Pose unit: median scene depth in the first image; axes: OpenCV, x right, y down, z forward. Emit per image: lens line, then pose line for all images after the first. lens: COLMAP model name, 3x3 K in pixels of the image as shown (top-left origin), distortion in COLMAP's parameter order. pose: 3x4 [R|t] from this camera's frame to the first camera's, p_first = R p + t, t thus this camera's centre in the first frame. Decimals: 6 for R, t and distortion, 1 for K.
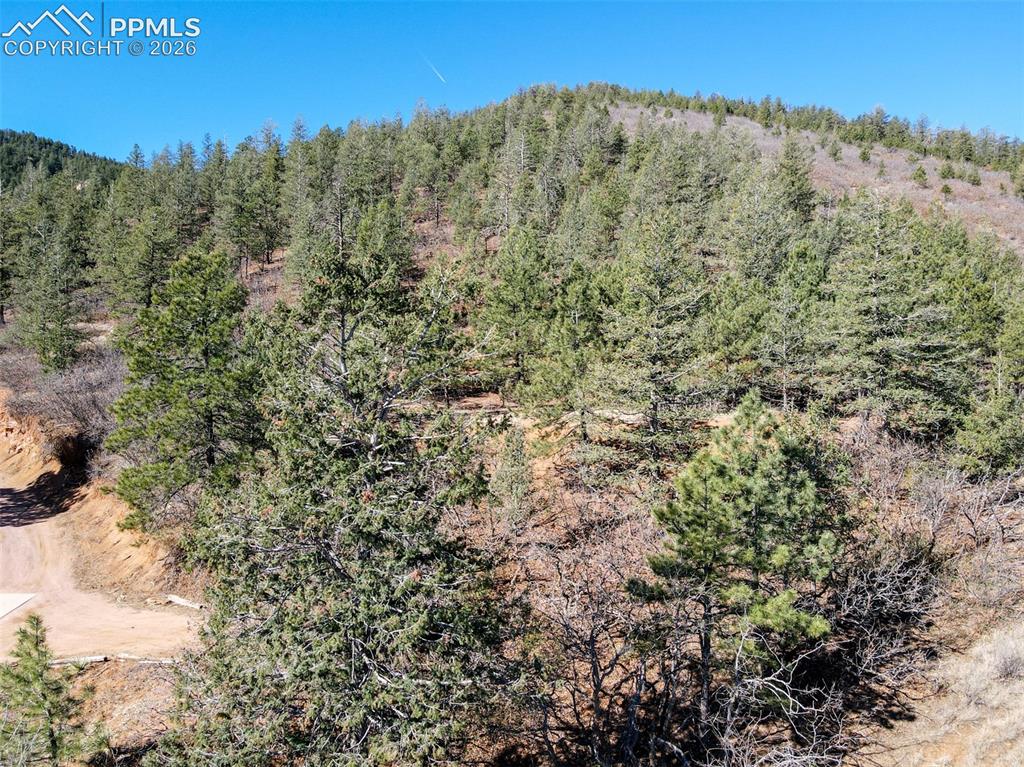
lens RADIAL K [[725.7, 0, 512.0], [0, 725.7, 383.5], [0, 0, 1]] dist [0.005520, -0.032239]
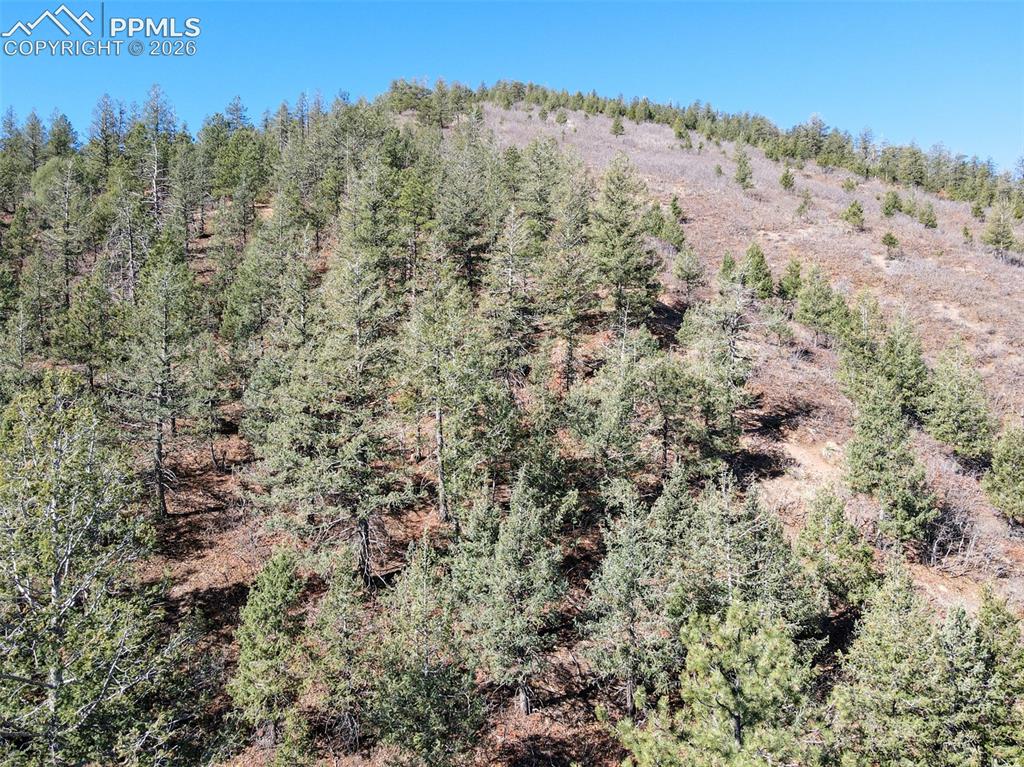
lens RADIAL K [[725.7, 0, 512.0], [0, 725.7, 383.5], [0, 0, 1]] dist [0.005520, -0.032239]
pose [[0.998381, 0.007193, 0.056424, 0.130103], [-0.007163, 0.999974, -0.000732, -0.081555], [-0.056428, 0.000327, 0.998407, 0.211886]]
